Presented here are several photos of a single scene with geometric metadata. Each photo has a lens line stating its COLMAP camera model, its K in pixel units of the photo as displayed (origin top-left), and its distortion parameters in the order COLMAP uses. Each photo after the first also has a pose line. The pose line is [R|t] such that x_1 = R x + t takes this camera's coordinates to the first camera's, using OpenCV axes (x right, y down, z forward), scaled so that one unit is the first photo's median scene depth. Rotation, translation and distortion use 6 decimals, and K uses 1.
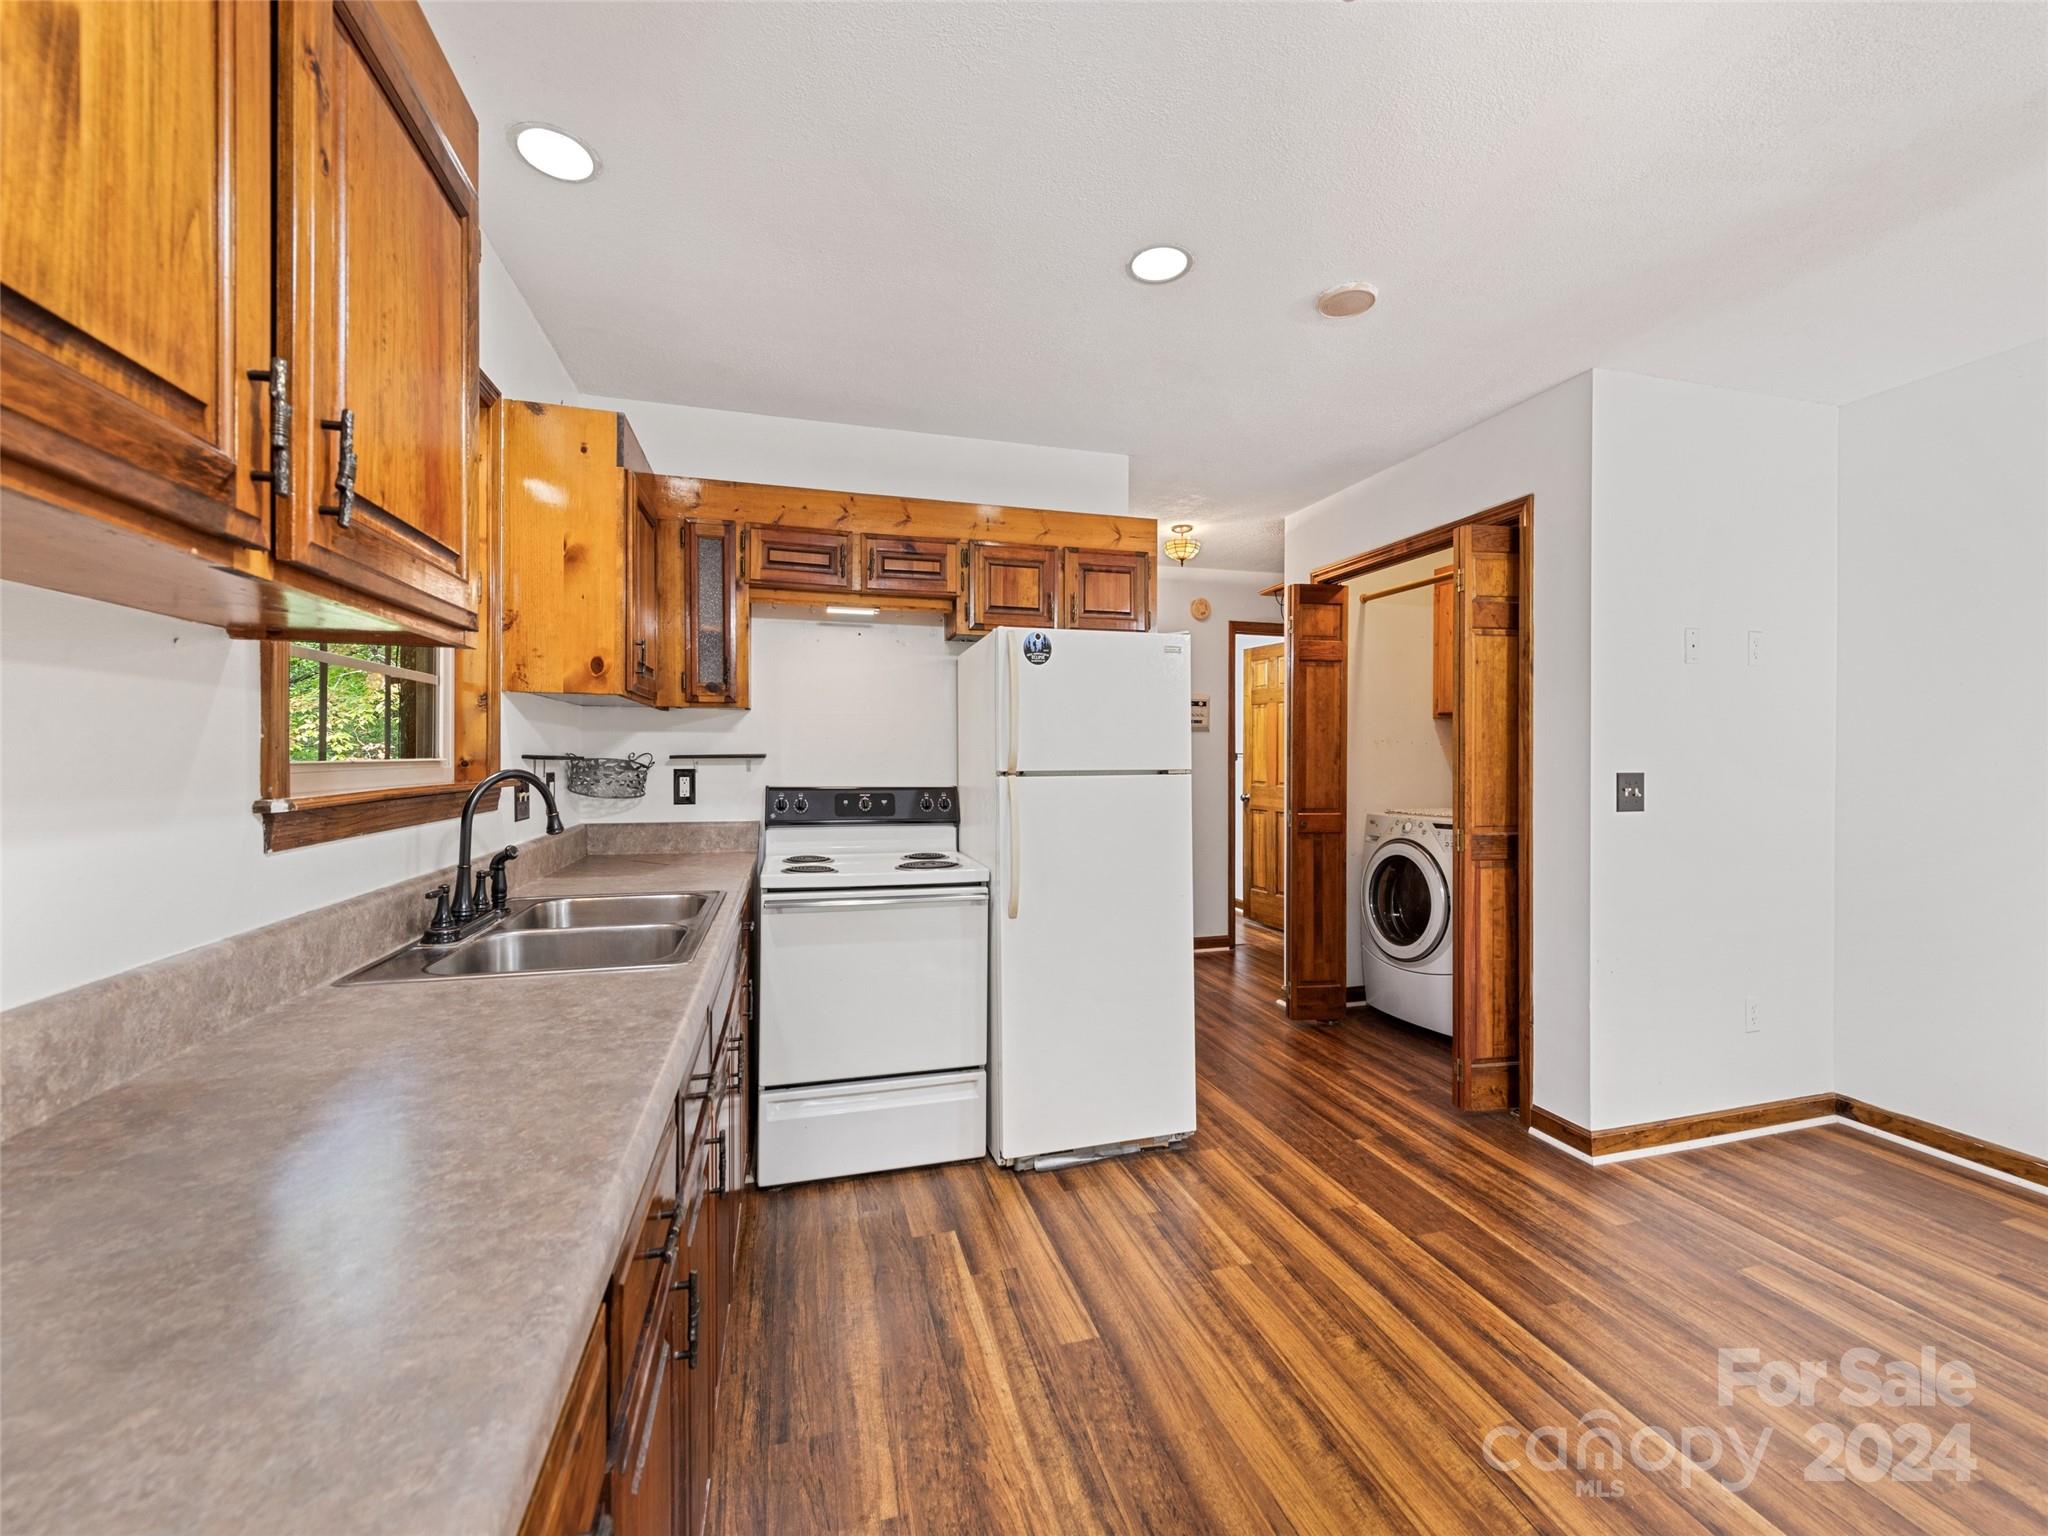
lens RADIAL K [[809.3, 0, 1018.8], [0, 809.3, 752.5], [0, 0, 1]] dist [0.005624, -0.001288]
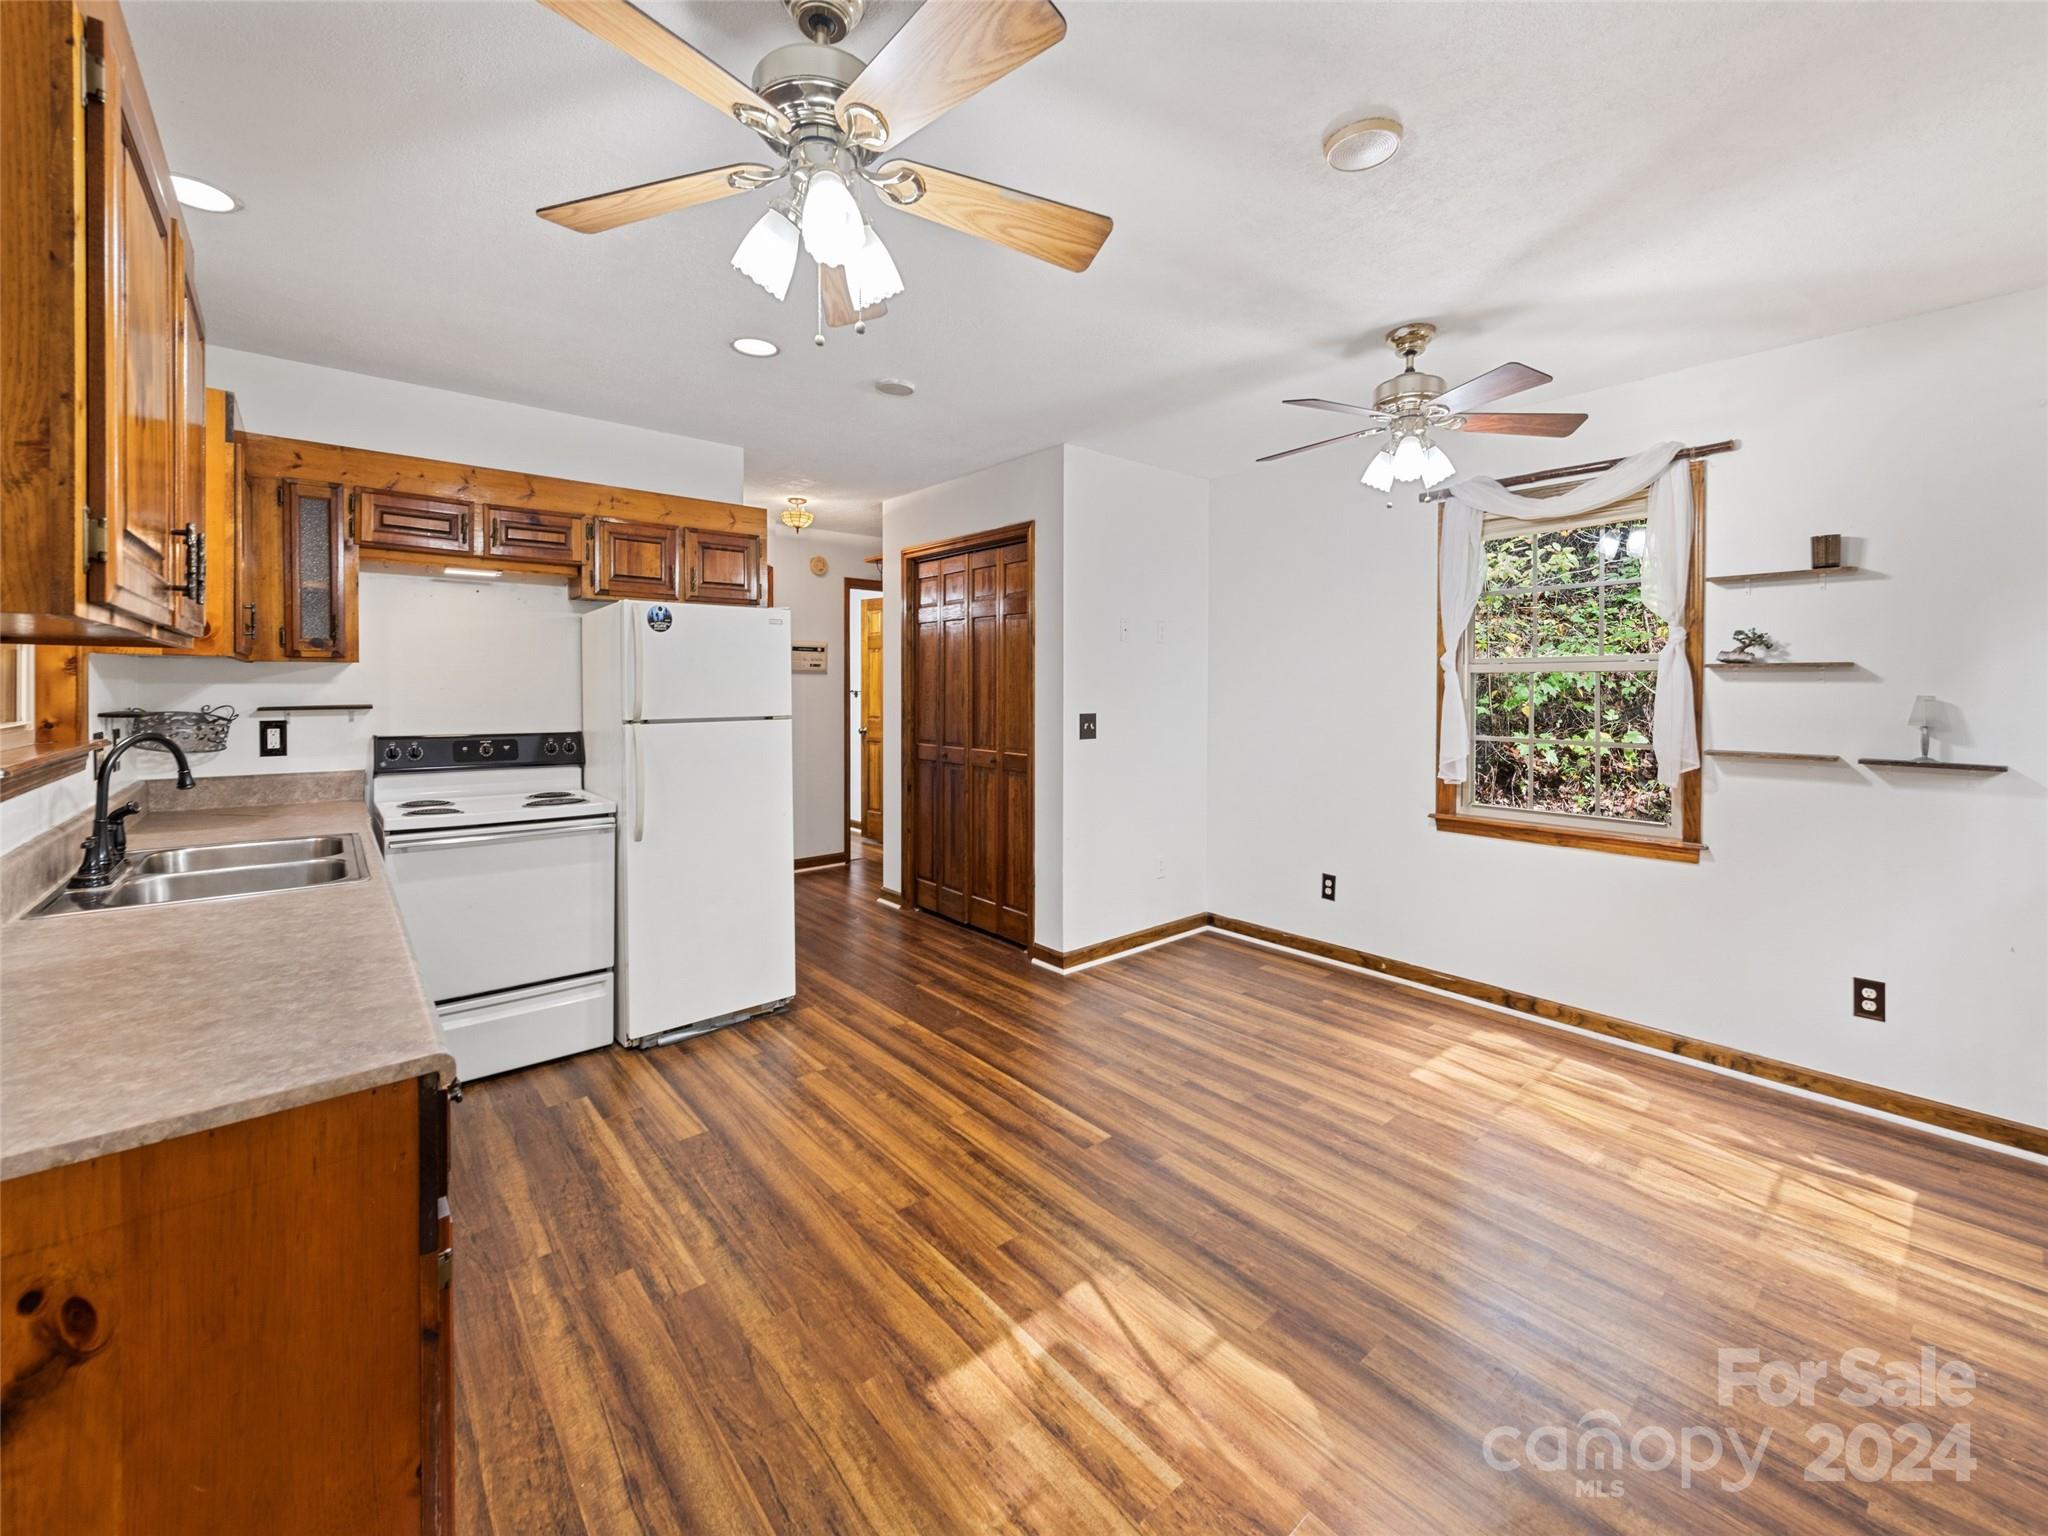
lens RADIAL K [[809.3, 0, 1014.6], [0, 809.3, 697.1], [0, 0, 1]] dist [0.005624, -0.001288]
pose [[0.908469, -0.003805, 0.417936, -0.001465], [-0.003654, 0.999848, 0.017045, -0.032220], [-0.417937, -0.017012, 0.908317, -0.322886]]
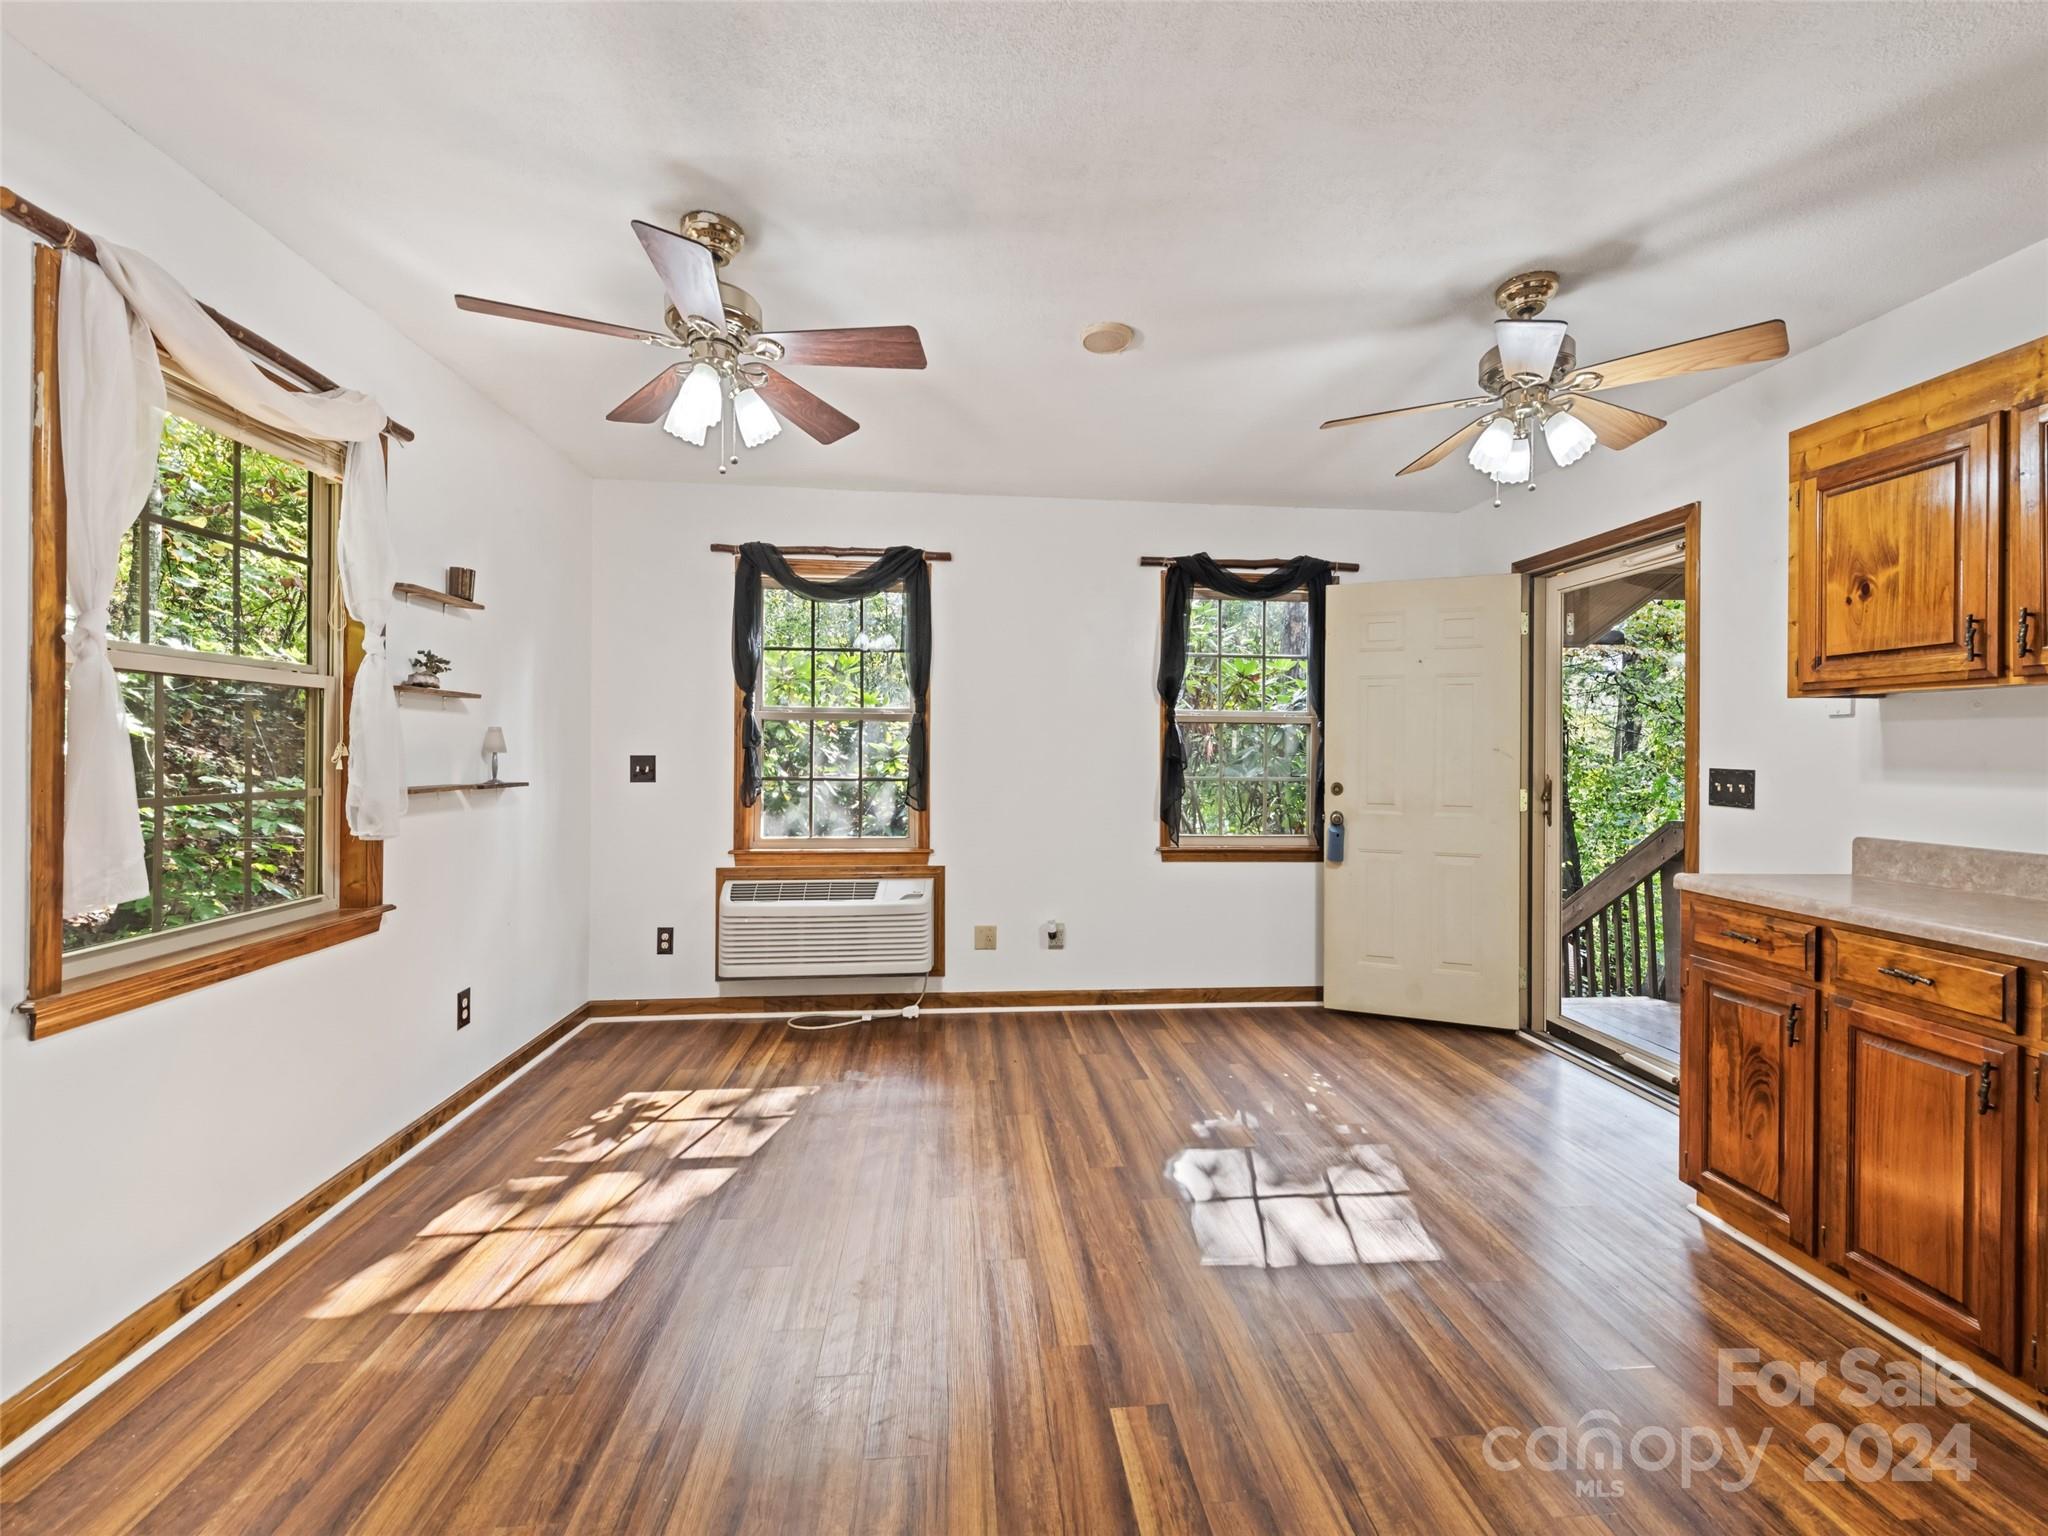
lens RADIAL K [[809.3, 0, 1007.8], [0, 809.3, 764.9], [0, 0, 1]] dist [0.005624, -0.001288]
pose [[-0.980235, -0.010291, 0.197568, 0.458016], [-0.008116, 0.999897, 0.011814, 0.009217], [-0.197670, 0.009977, -0.980218, 1.099084]]
